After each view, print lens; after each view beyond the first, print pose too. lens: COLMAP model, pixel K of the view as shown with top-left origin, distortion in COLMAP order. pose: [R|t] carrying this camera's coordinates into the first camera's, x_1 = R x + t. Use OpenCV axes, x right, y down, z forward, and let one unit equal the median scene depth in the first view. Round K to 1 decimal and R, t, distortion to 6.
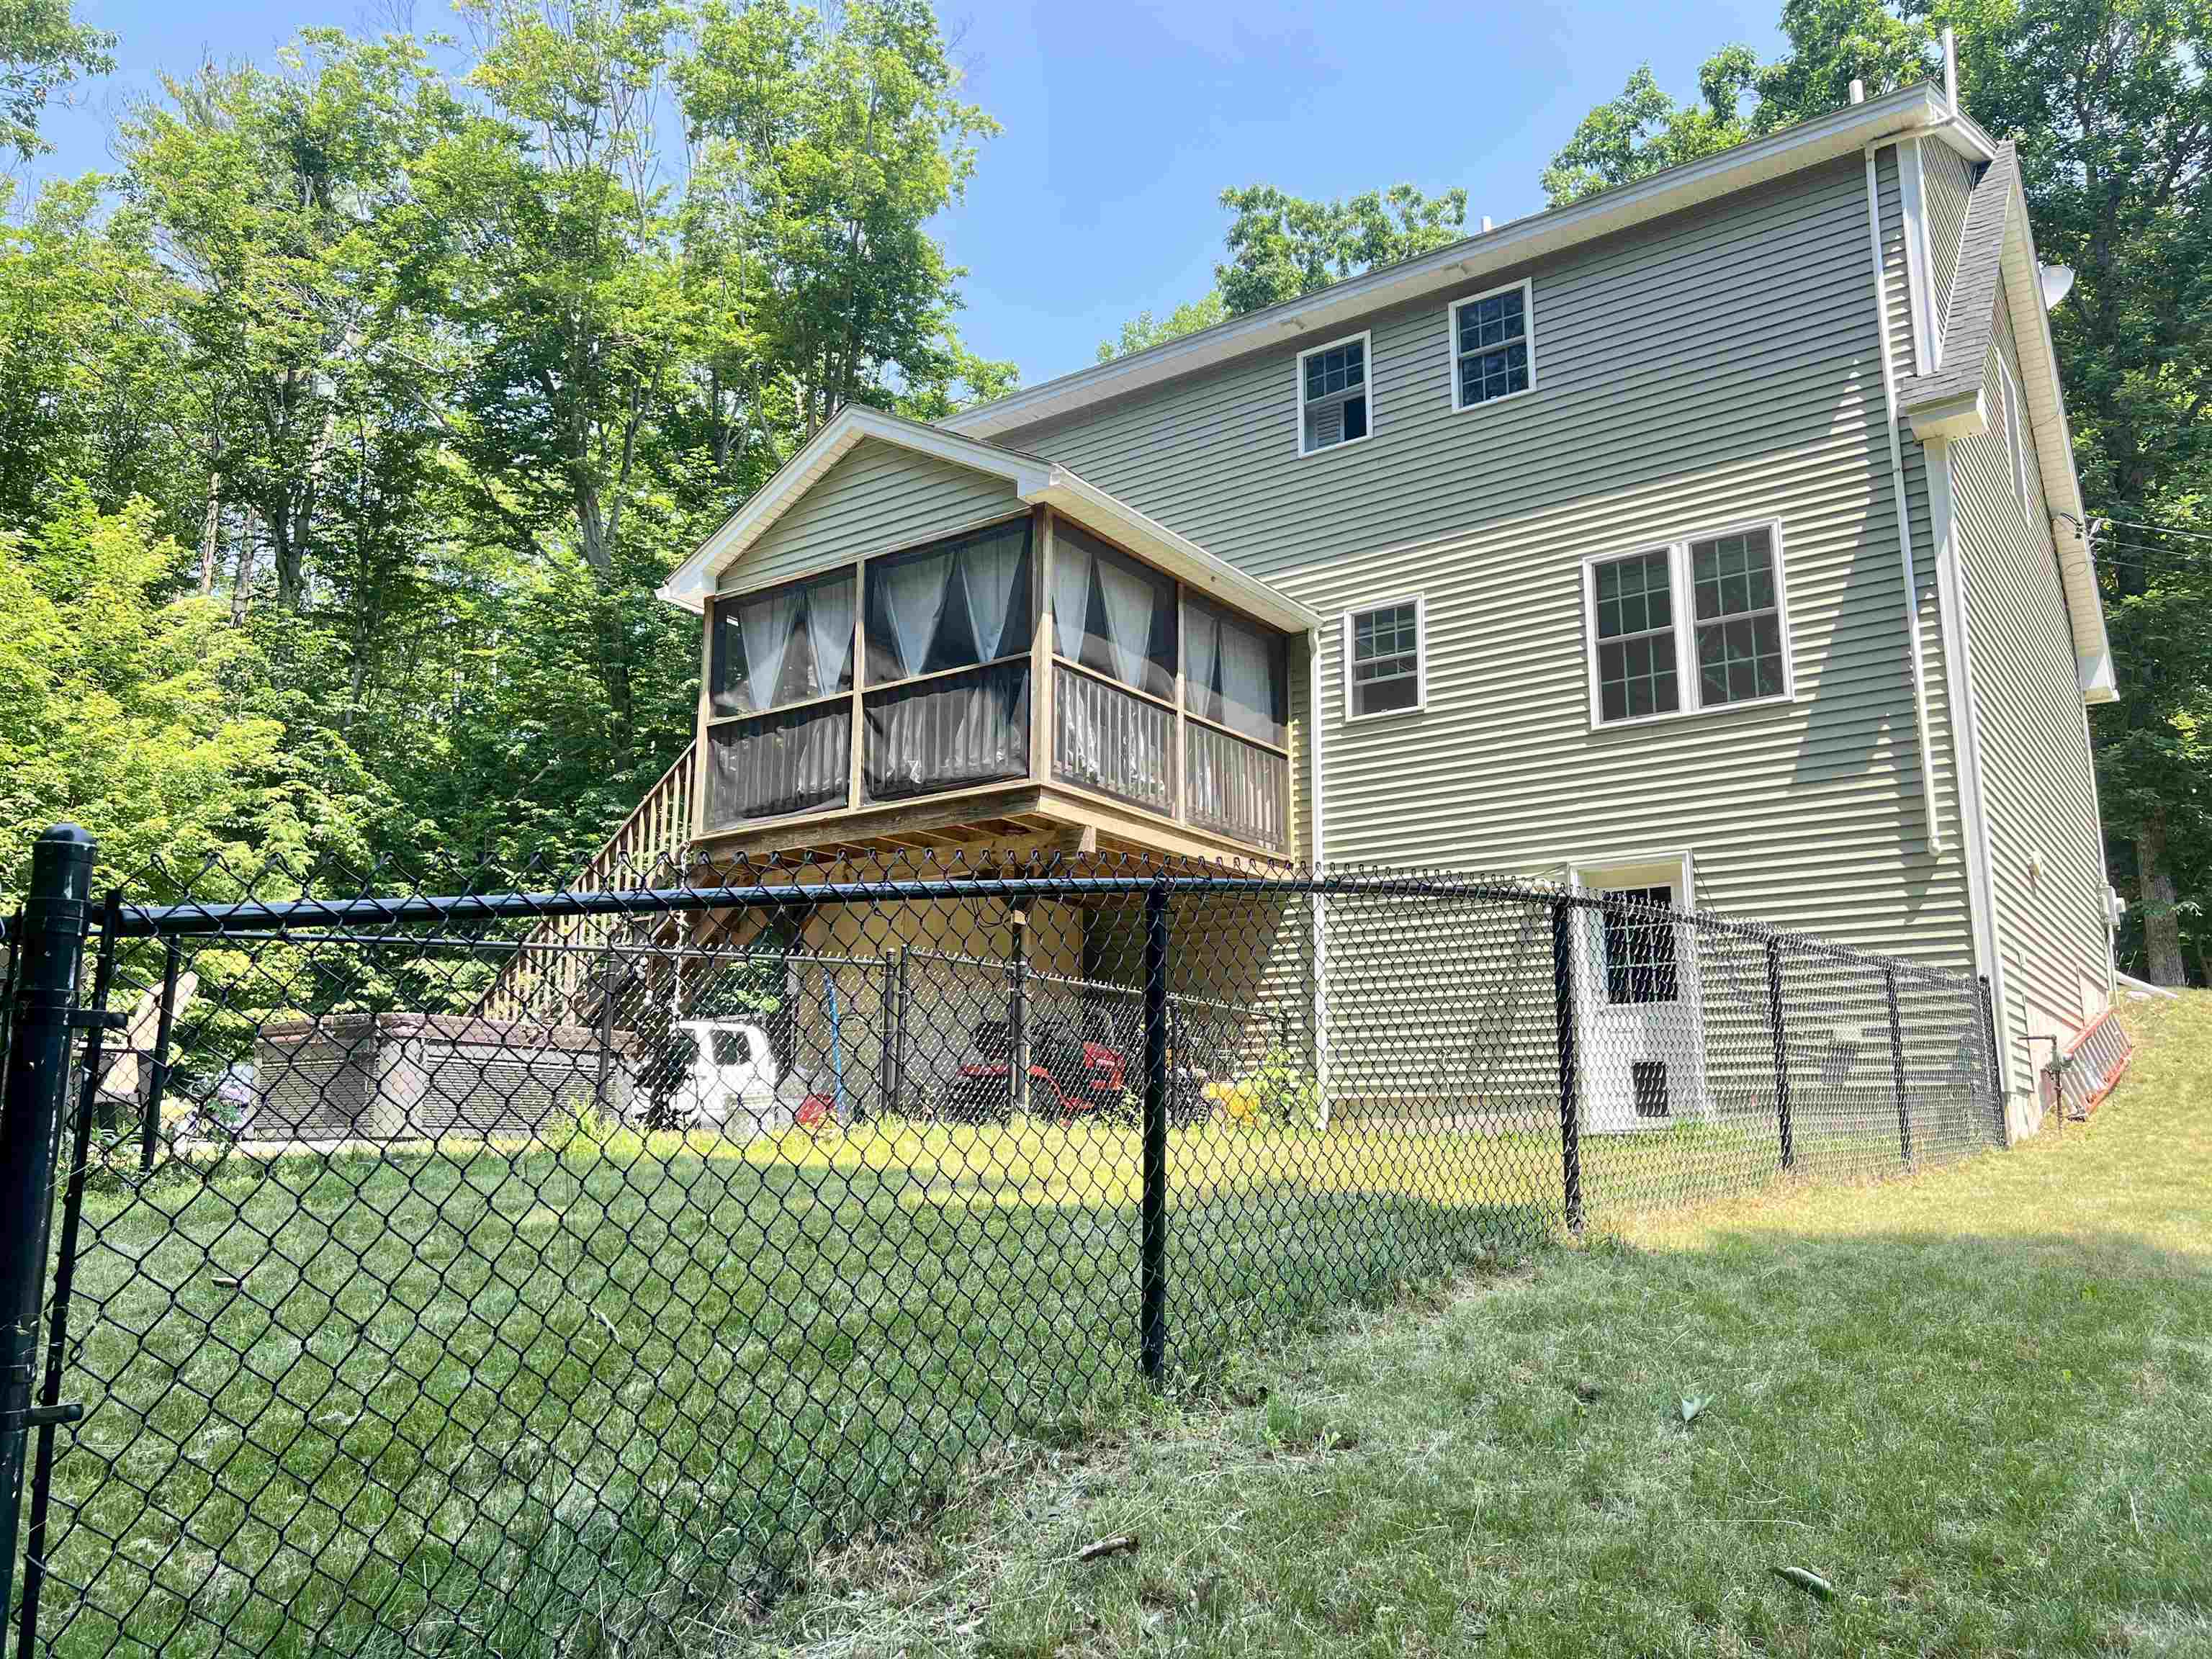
lens RADIAL K [[1651.5, 0, 1106.0], [0, 1651.5, 829.5], [0, 0, 1]] dist [0.049666, -0.059811]
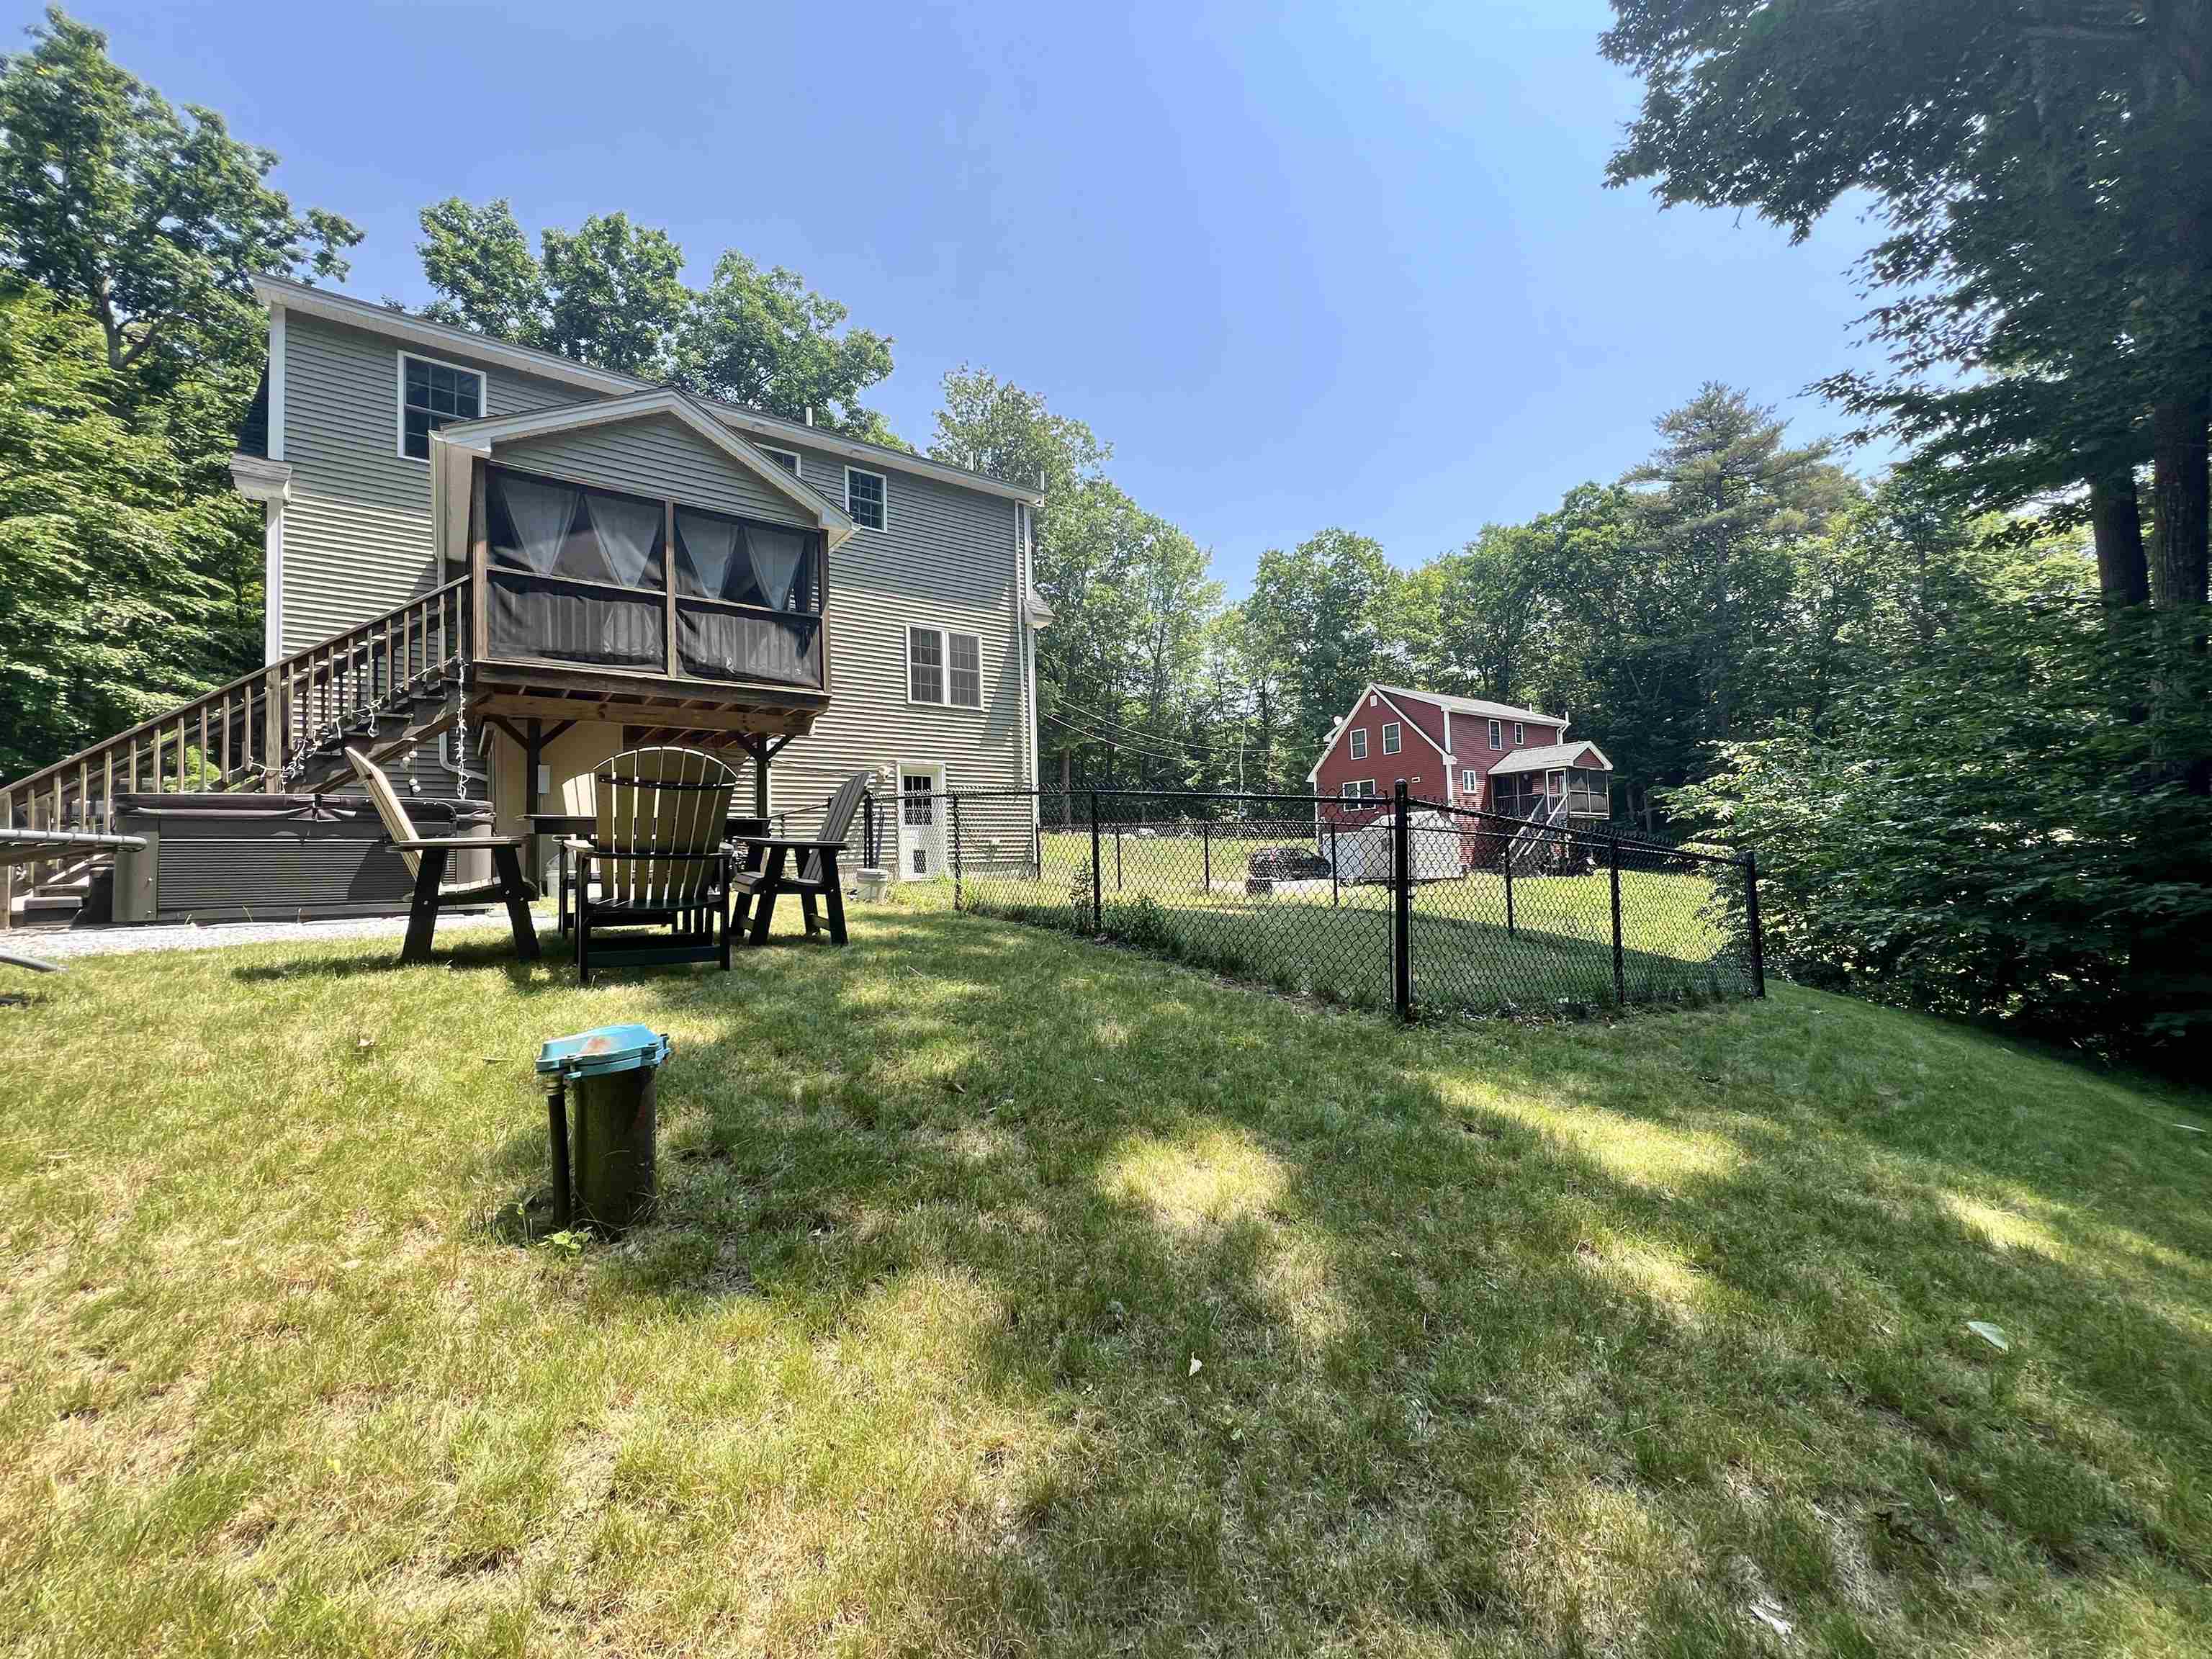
lens RADIAL K [[881.9, 0, 1102.9], [0, 881.9, 834.3], [0, 0, 1]] dist [-0.002225, 0.000769]
pose [[0.297105, 0.025960, 0.954492, -0.779228], [-0.152716, 0.988054, 0.020663, 0.051166], [-0.942553, -0.151906, 0.297520, 0.384698]]
